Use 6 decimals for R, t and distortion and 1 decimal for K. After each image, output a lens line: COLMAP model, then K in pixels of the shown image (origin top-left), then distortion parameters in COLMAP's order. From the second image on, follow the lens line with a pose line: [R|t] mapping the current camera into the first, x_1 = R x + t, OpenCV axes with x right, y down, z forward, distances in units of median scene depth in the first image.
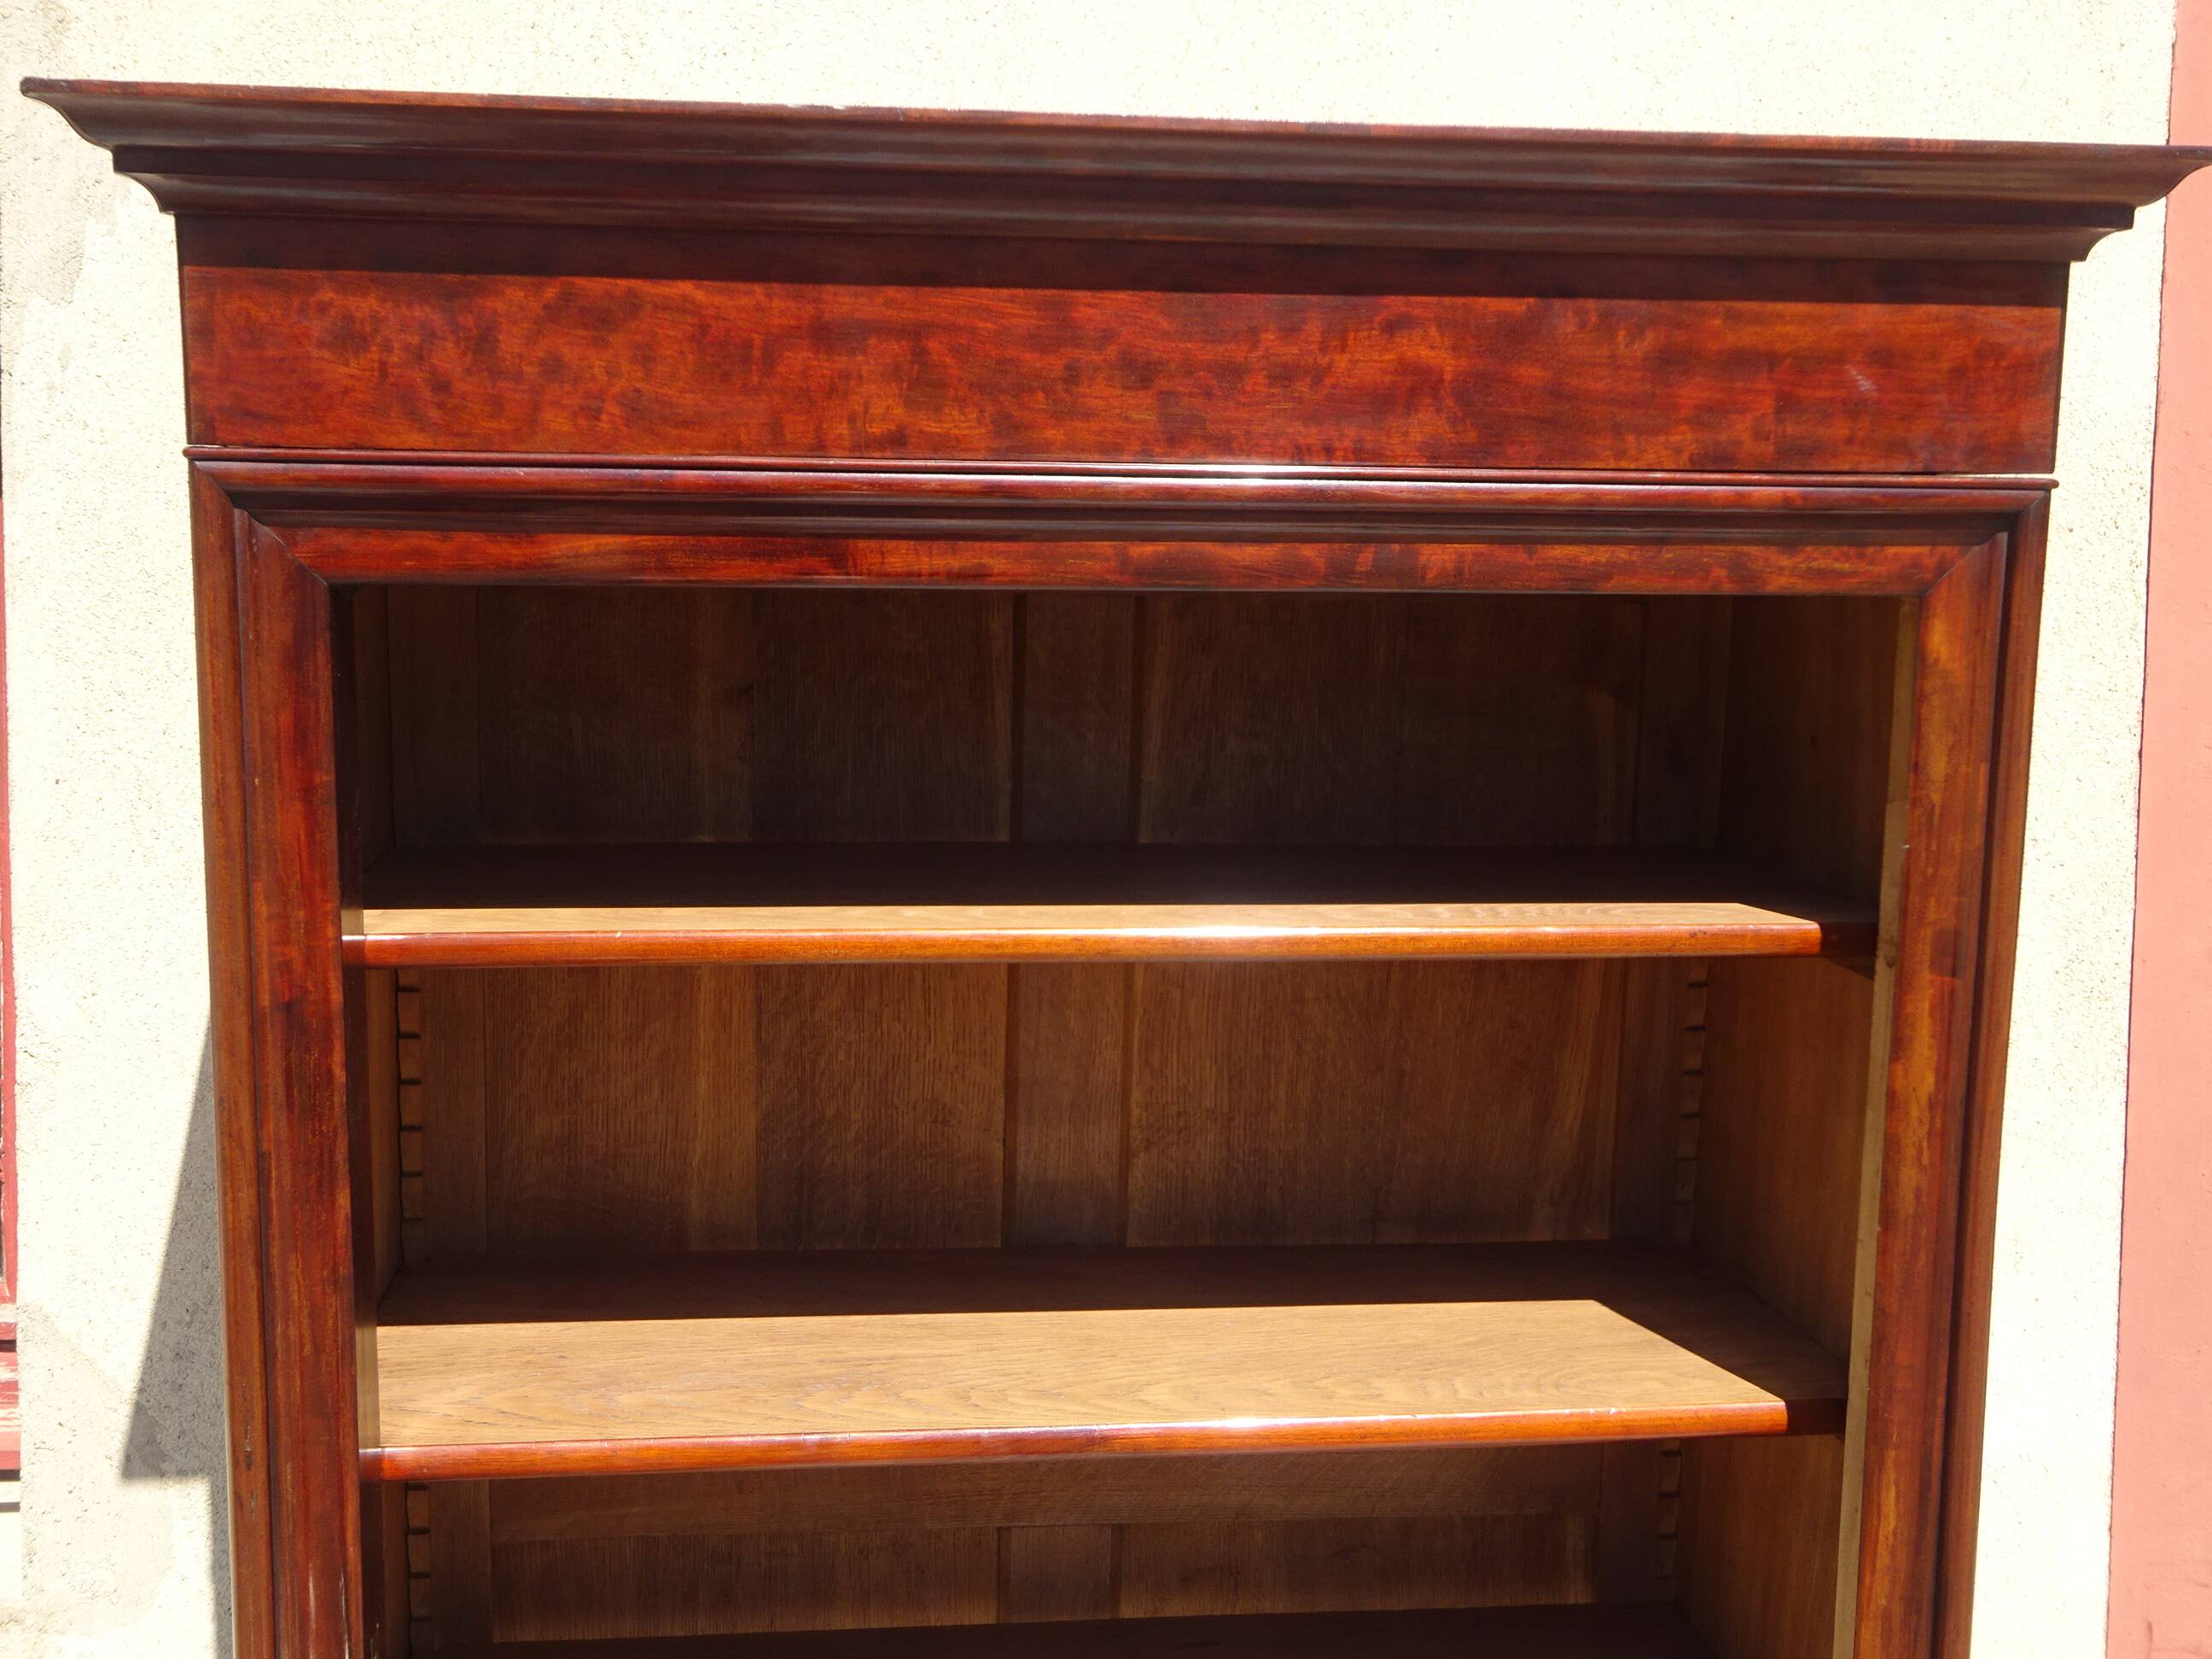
lens RADIAL K [[2373.3, 0, 1109.5], [0, 2373.3, 830.8], [0, 0, 1]] dist [0.018108, 0.000000]
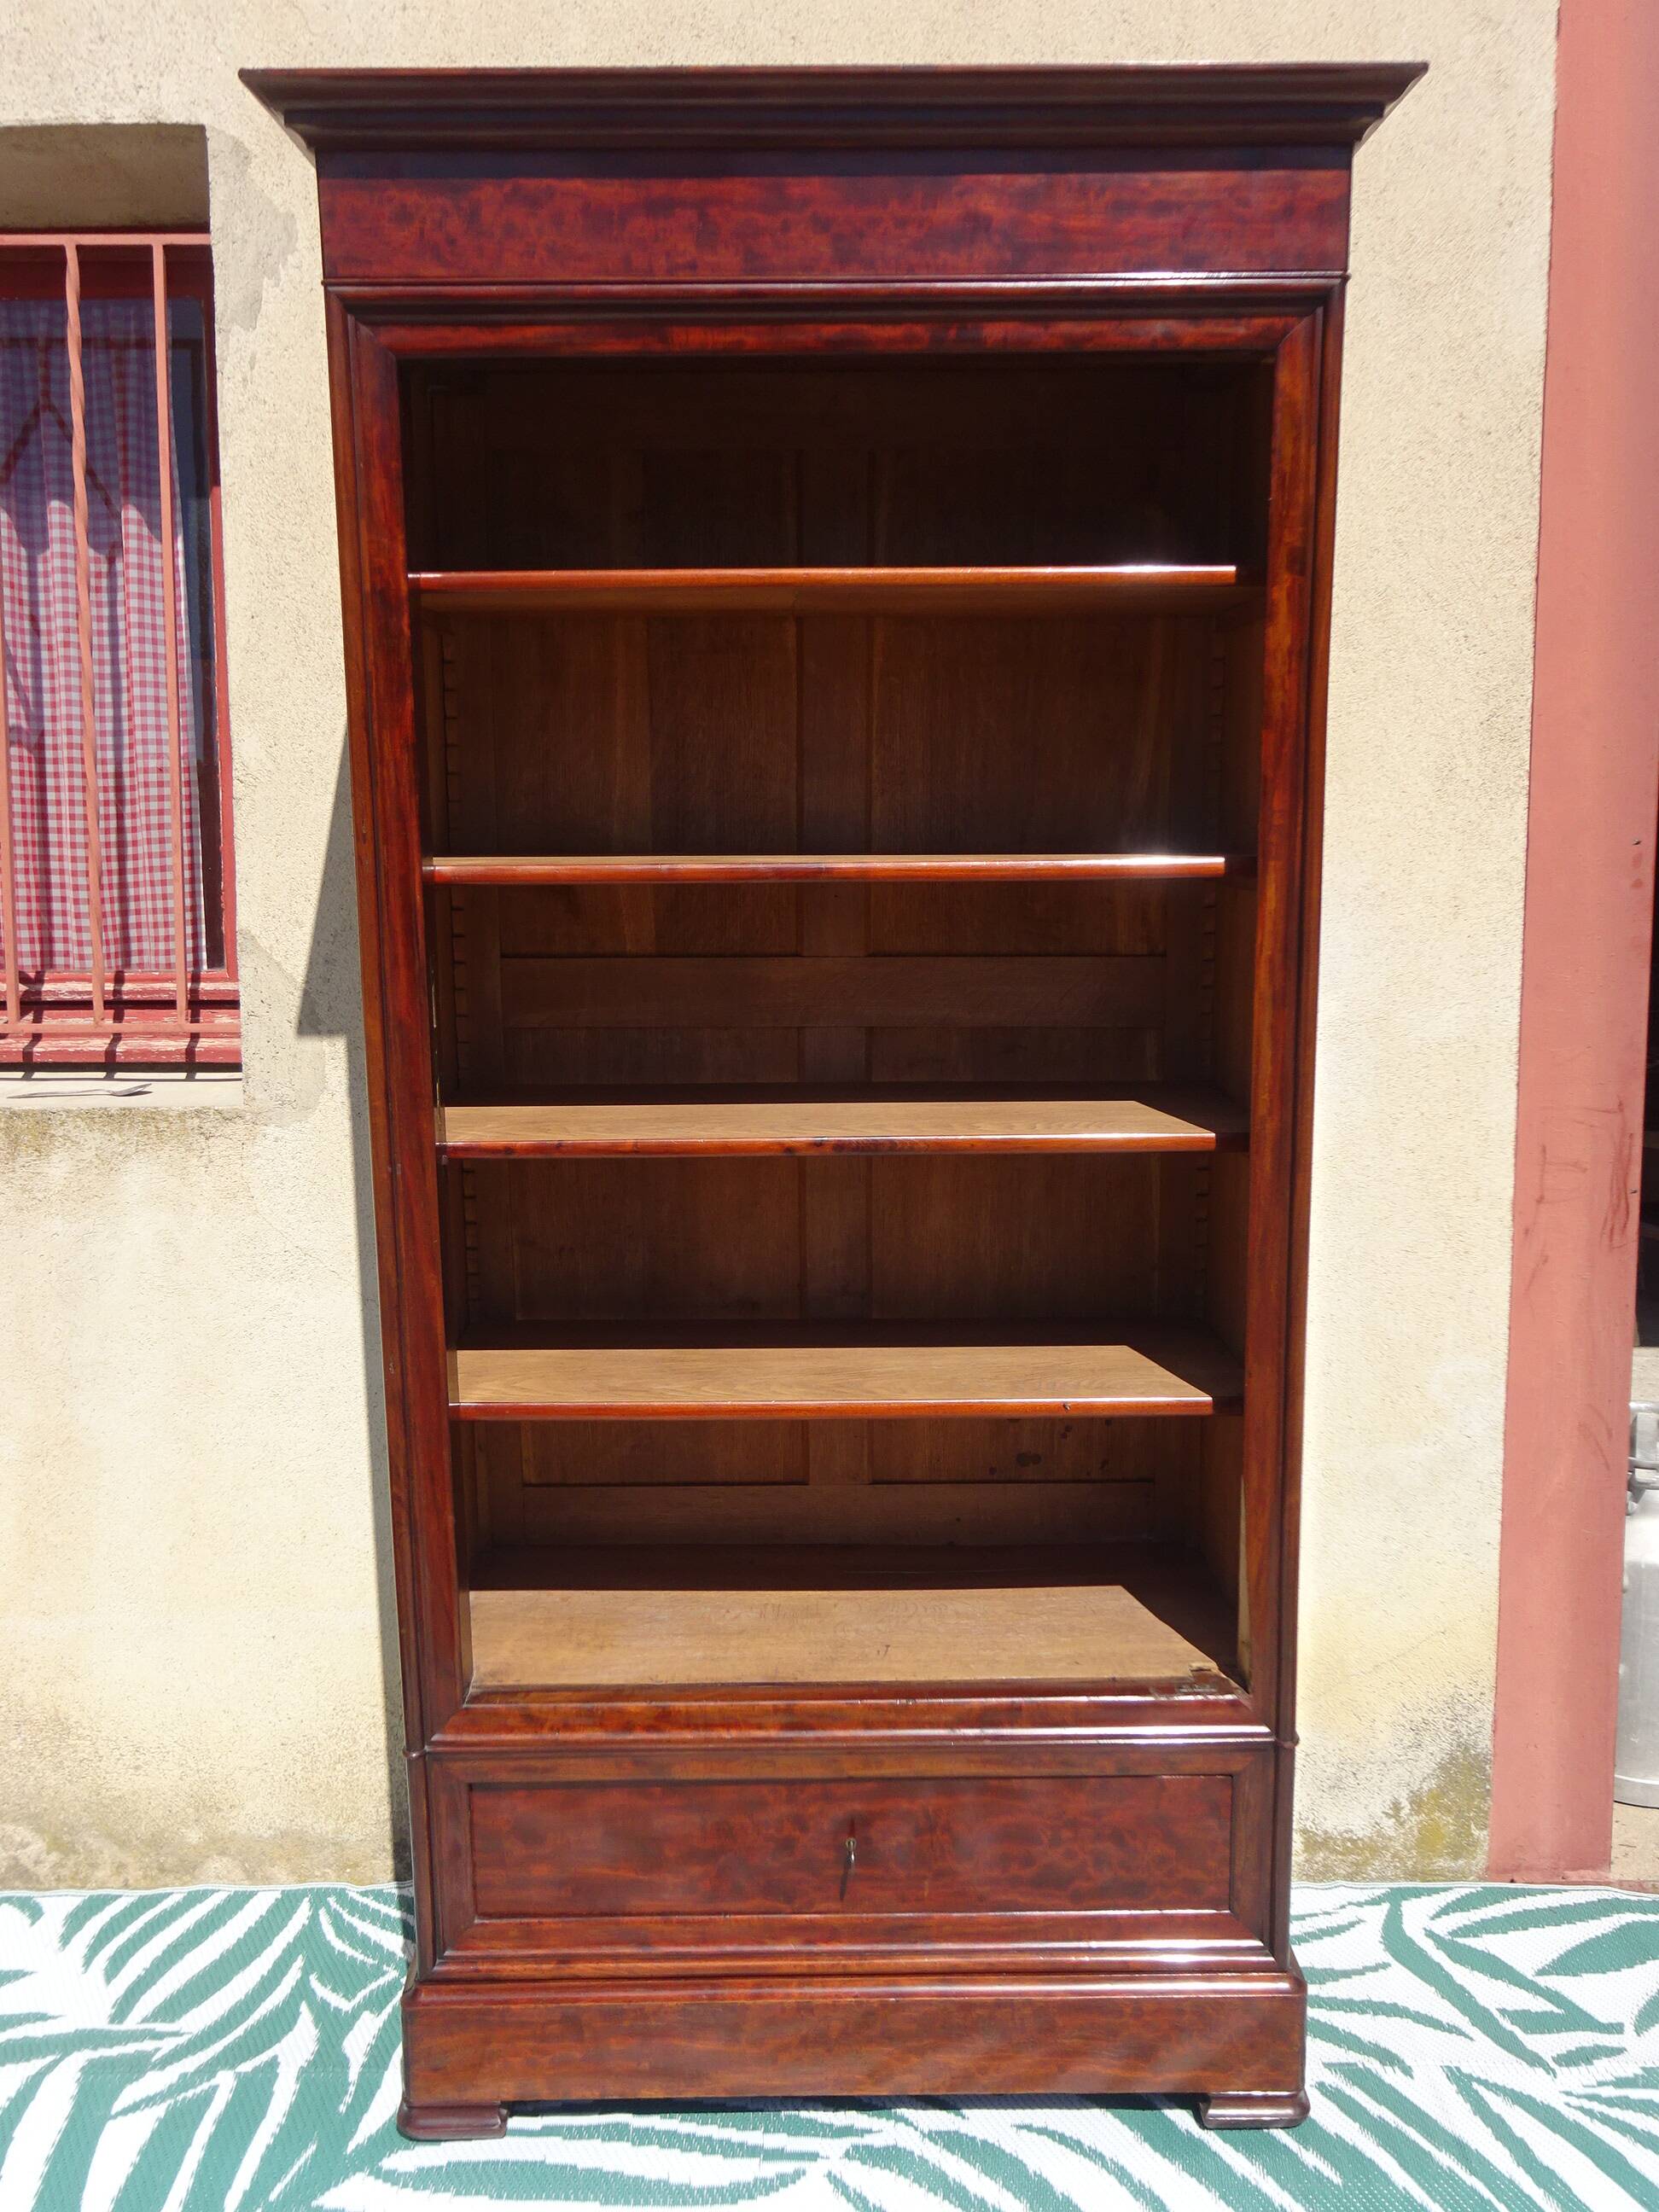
lens RADIAL K [[1888.4, 0, 830.7], [0, 1888.4, 1107.5], [0, 0, 1]] dist [0.002049, 0.030702]
pose [[0.994181, -0.003917, -0.107655, 0.155608], [0.007286, 0.999495, 0.030917, 0.397988], [0.107480, -0.031522, 0.993707, -0.425032]]
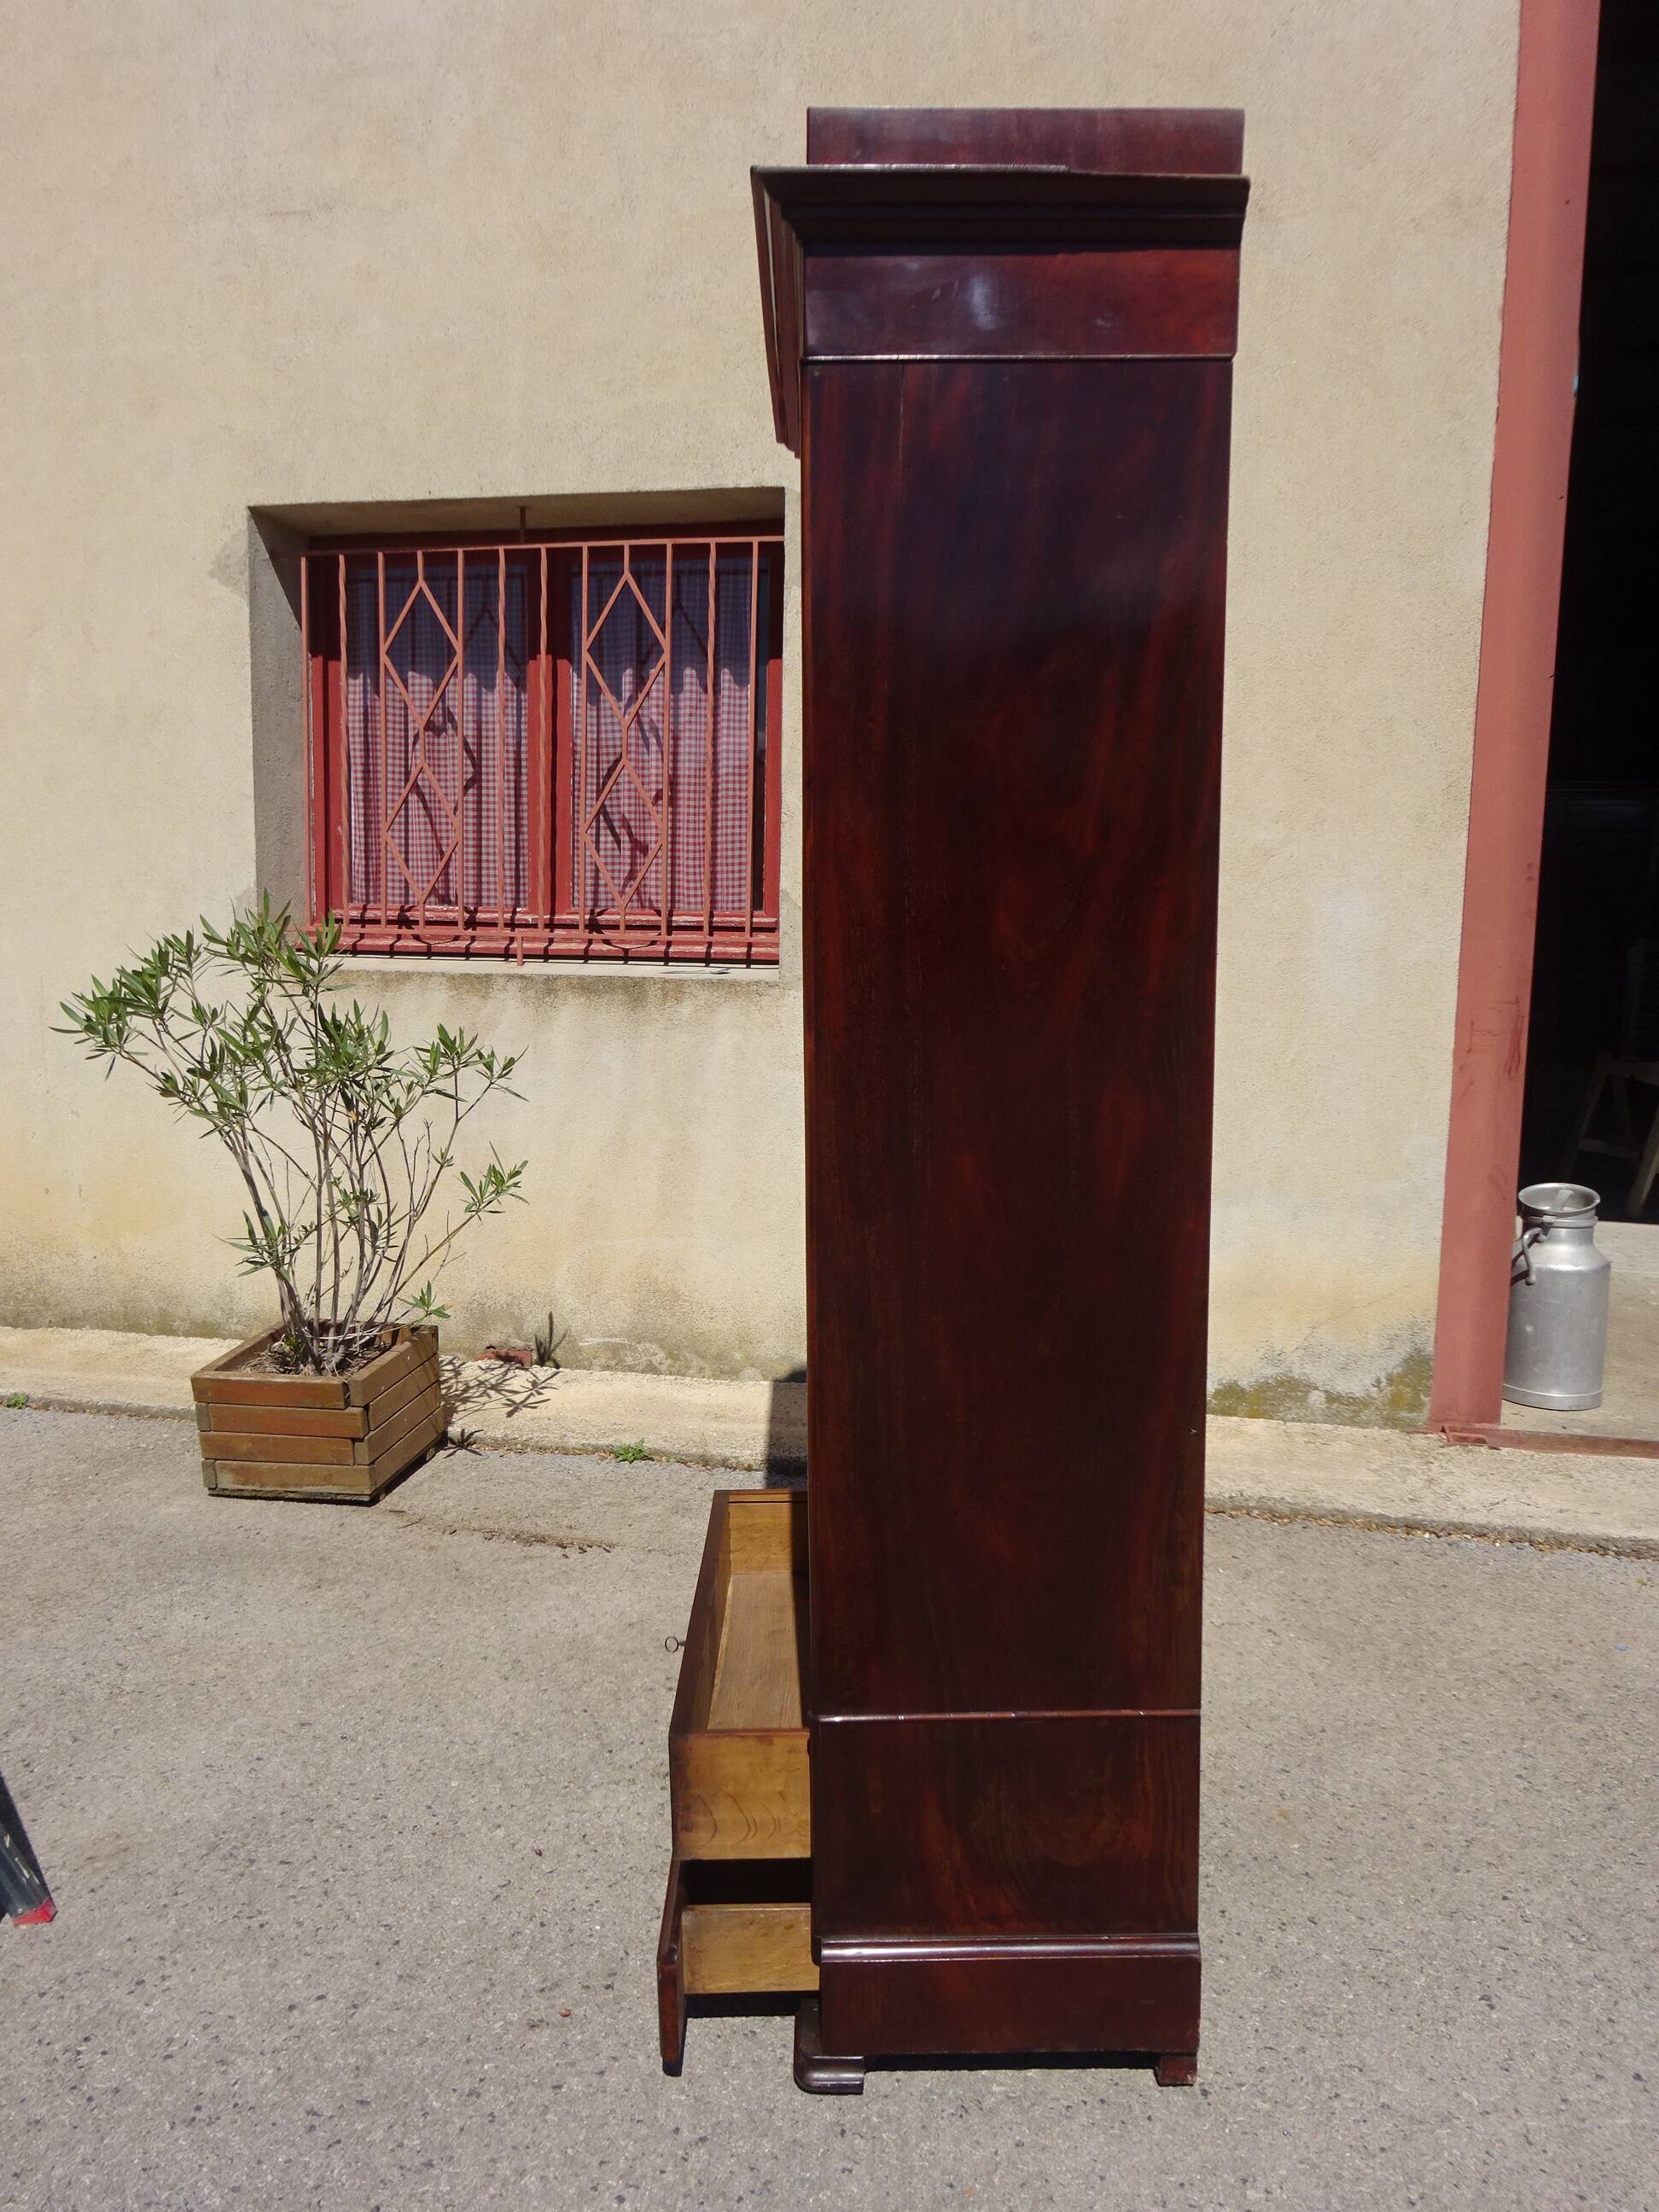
lens RADIAL K [[1730.4, 0, 823.9], [0, 1730.4, 1098.0], [0, 0, 1]] dist [0.014984, -0.004216]
pose [[0.955232, 0.038976, -0.293280, 0.458780], [-0.023460, 0.998142, 0.056241, 0.488769], [0.294927, -0.046843, 0.954371, -1.844475]]
